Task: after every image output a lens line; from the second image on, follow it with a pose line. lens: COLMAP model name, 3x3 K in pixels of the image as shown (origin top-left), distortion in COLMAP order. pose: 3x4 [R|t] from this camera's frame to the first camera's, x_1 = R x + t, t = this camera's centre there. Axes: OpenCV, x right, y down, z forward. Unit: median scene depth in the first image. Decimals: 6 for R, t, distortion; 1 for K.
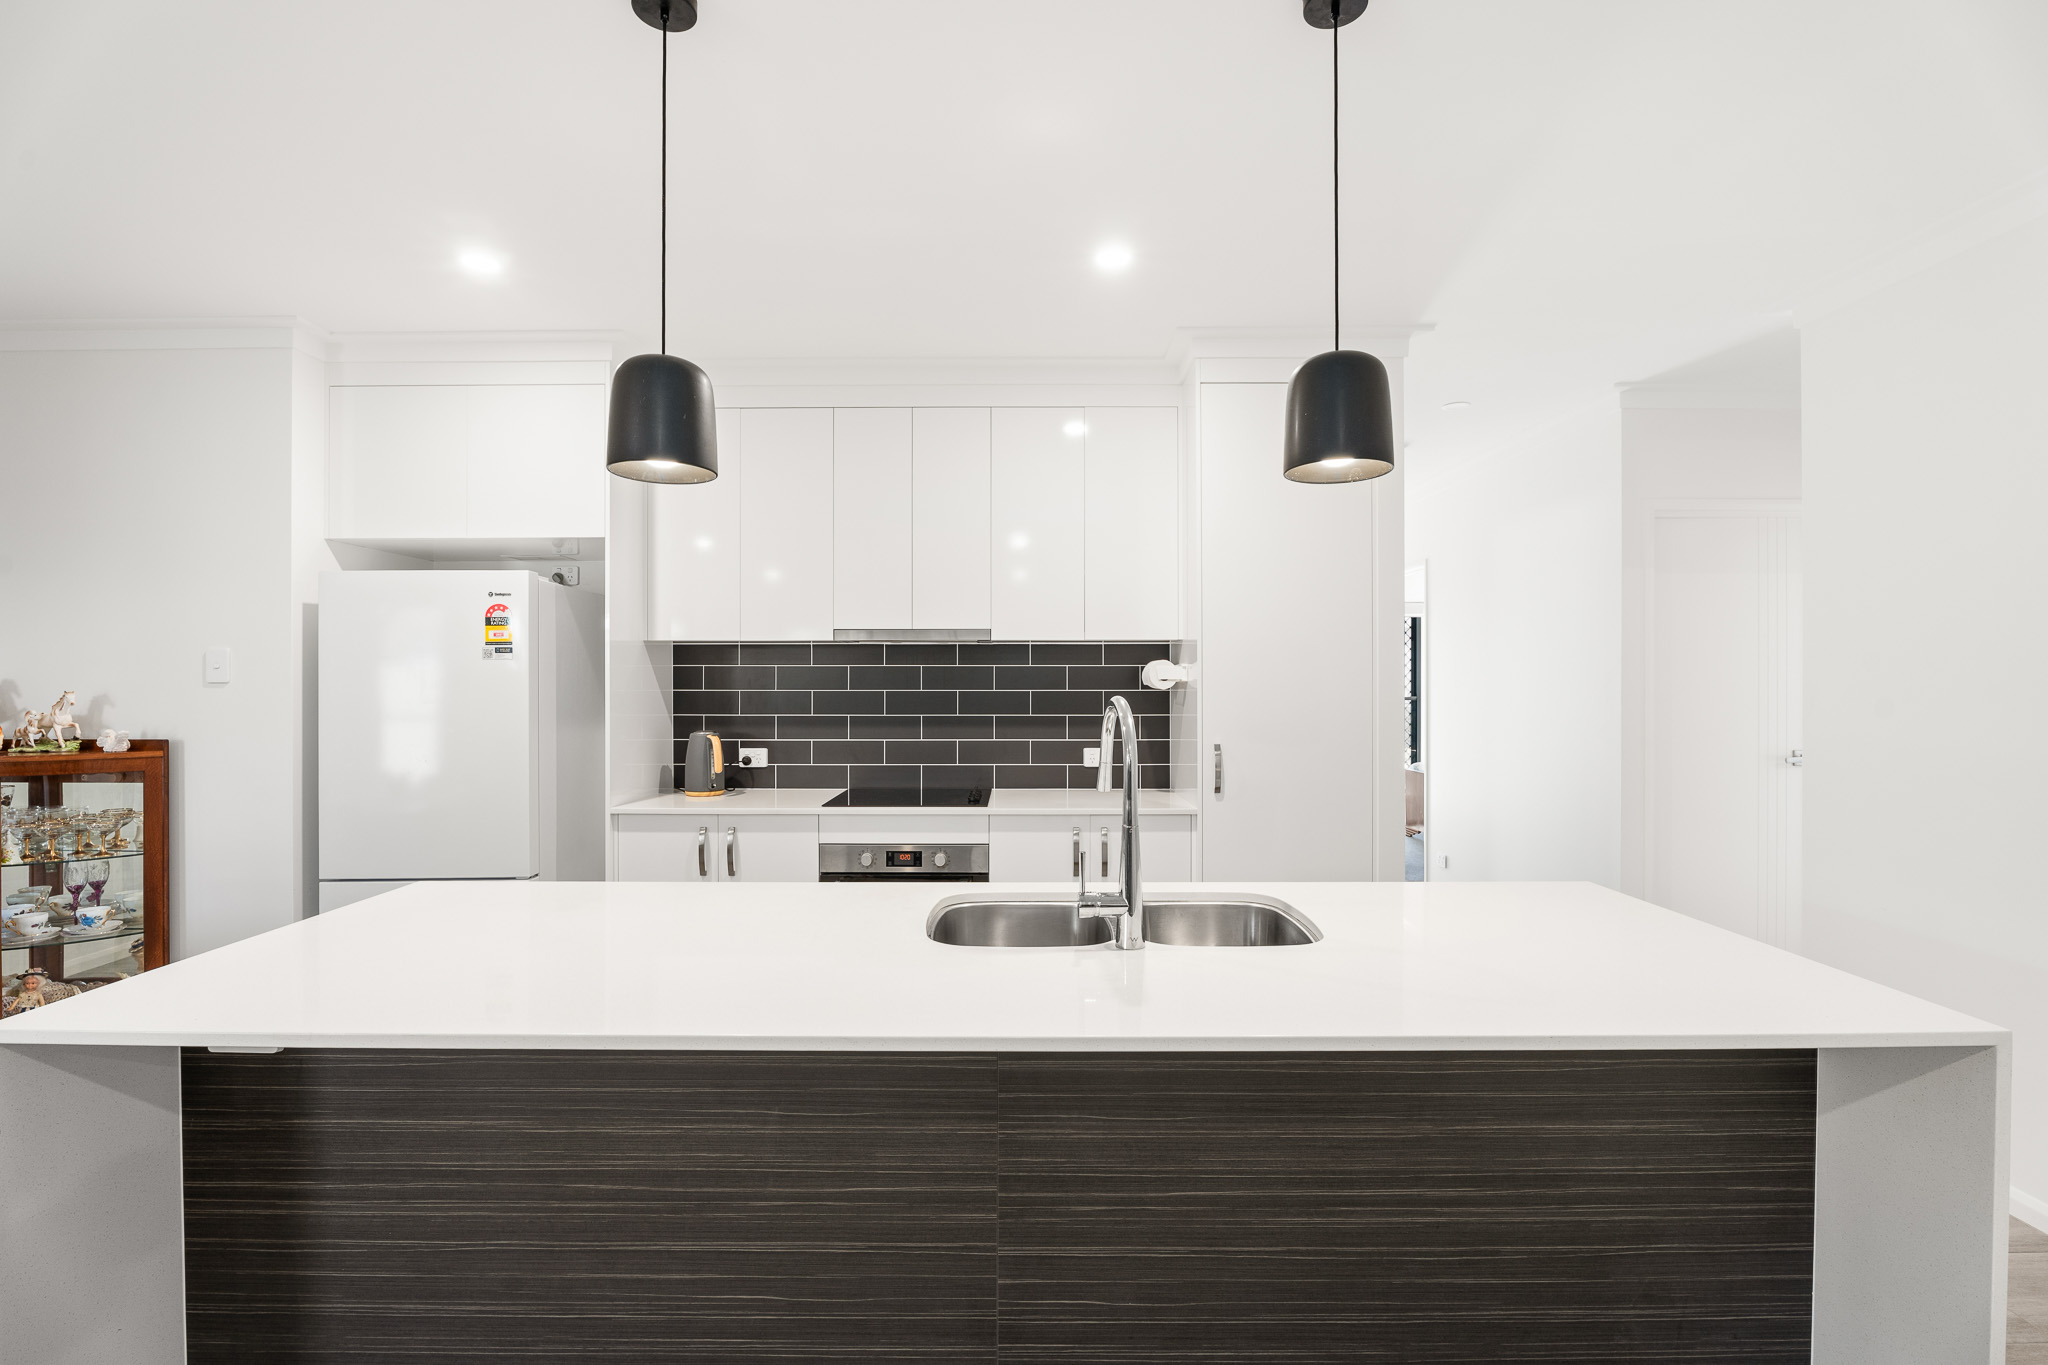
lens RADIAL K [[937.4, 0, 1015.6], [0, 937.4, 679.3], [0, 0, 1]] dist [-0.011495, -0.000882]
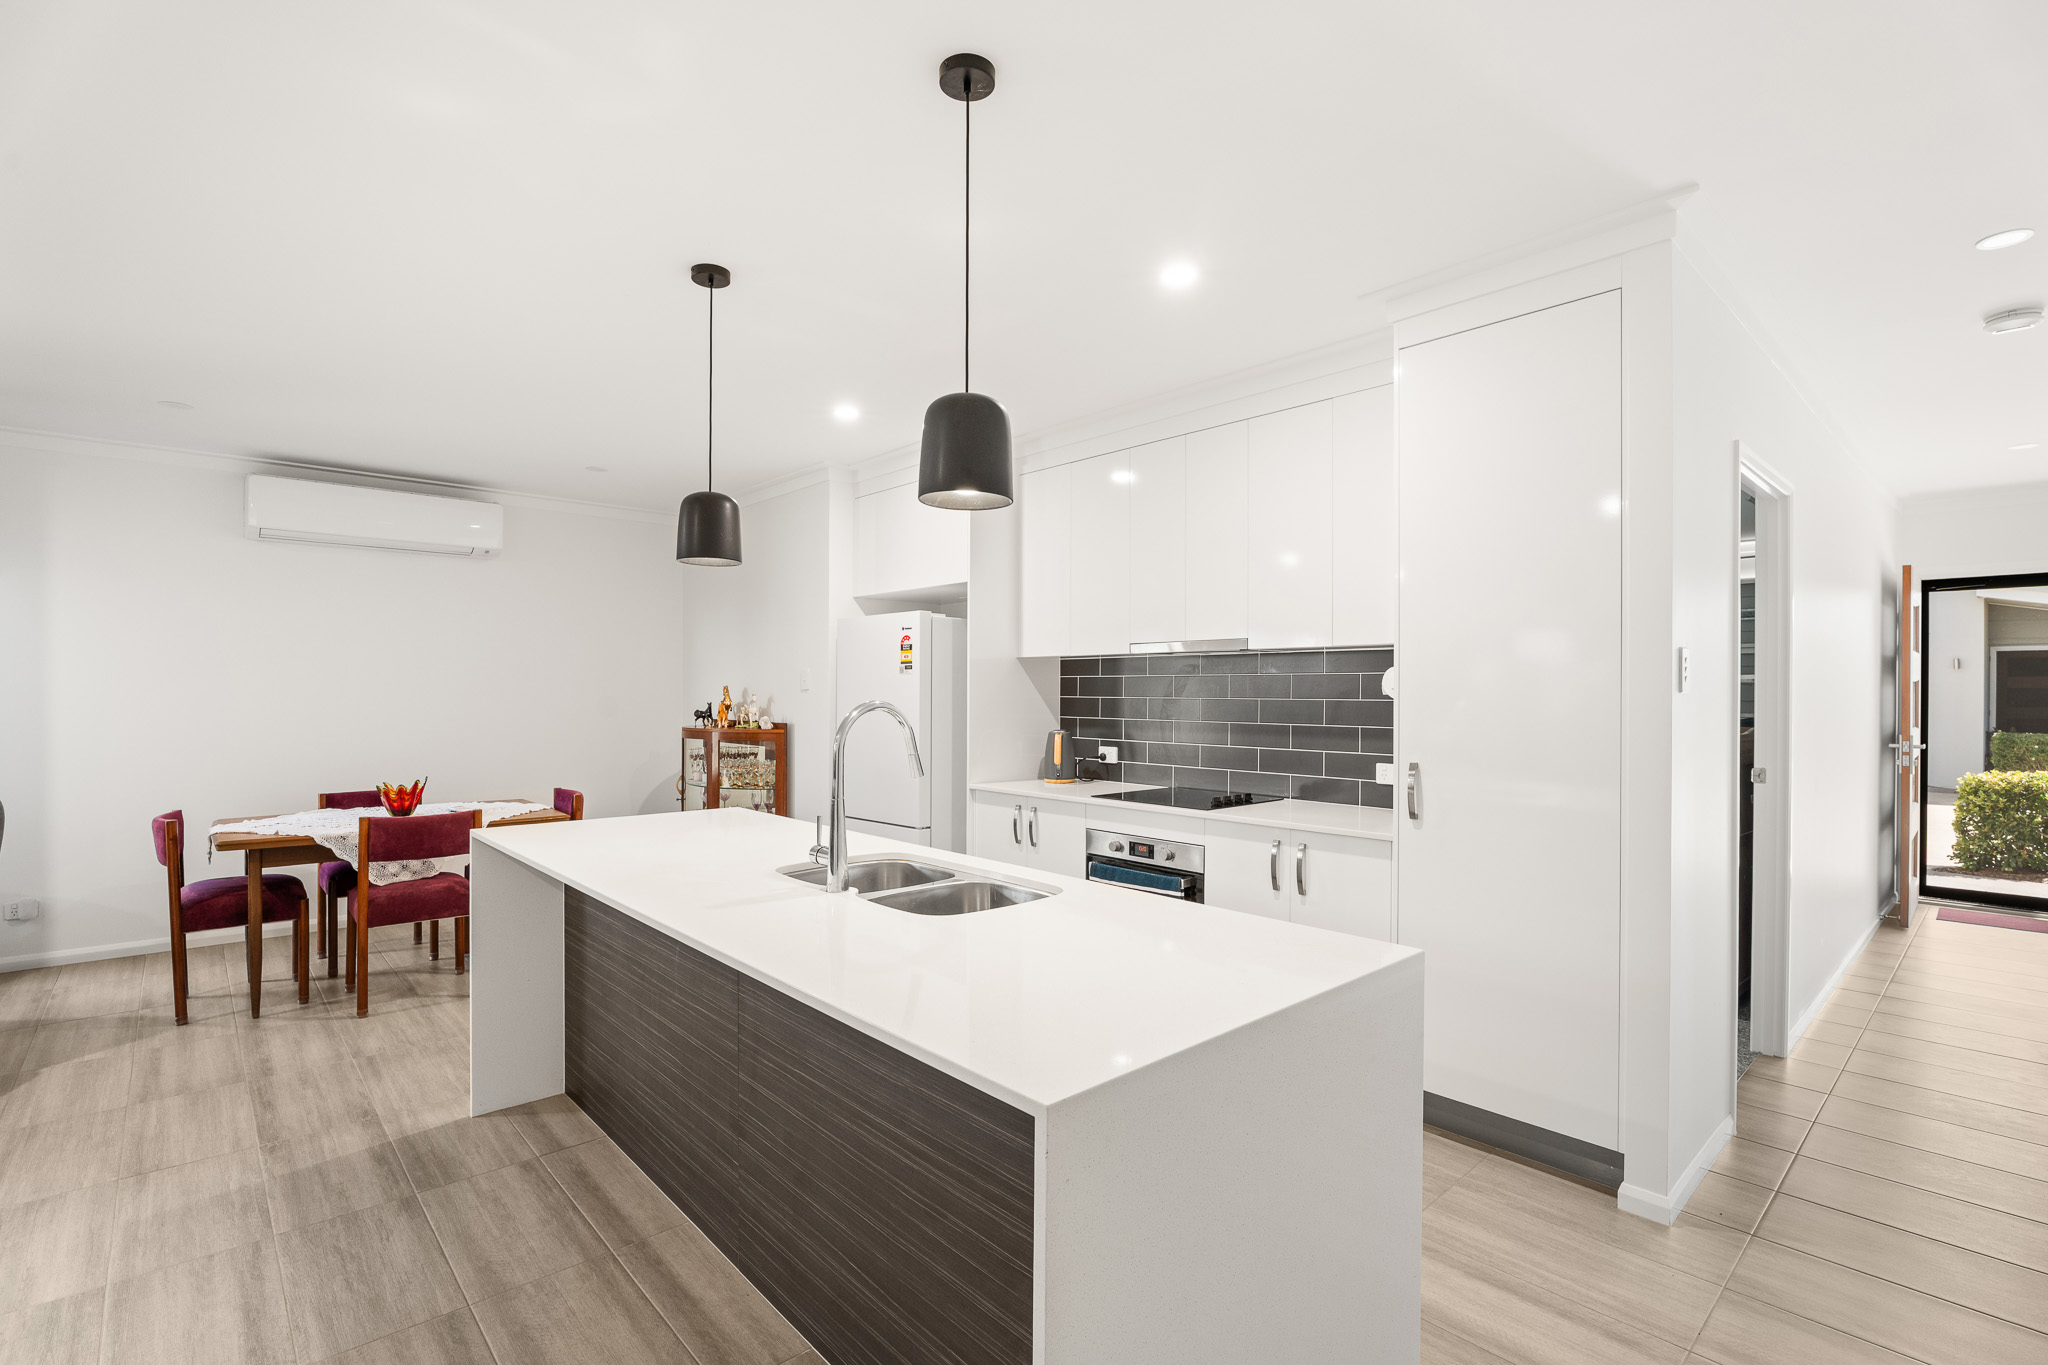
lens RADIAL K [[937.4, 0, 1006.7], [0, 937.4, 692.4], [0, 0, 1]] dist [-0.011495, -0.000882]
pose [[0.669004, 0.003890, -0.743248, 0.620122], [-0.001253, 0.999991, 0.004106, 0.001075], [0.743258, -0.001816, 0.669003, 0.148727]]
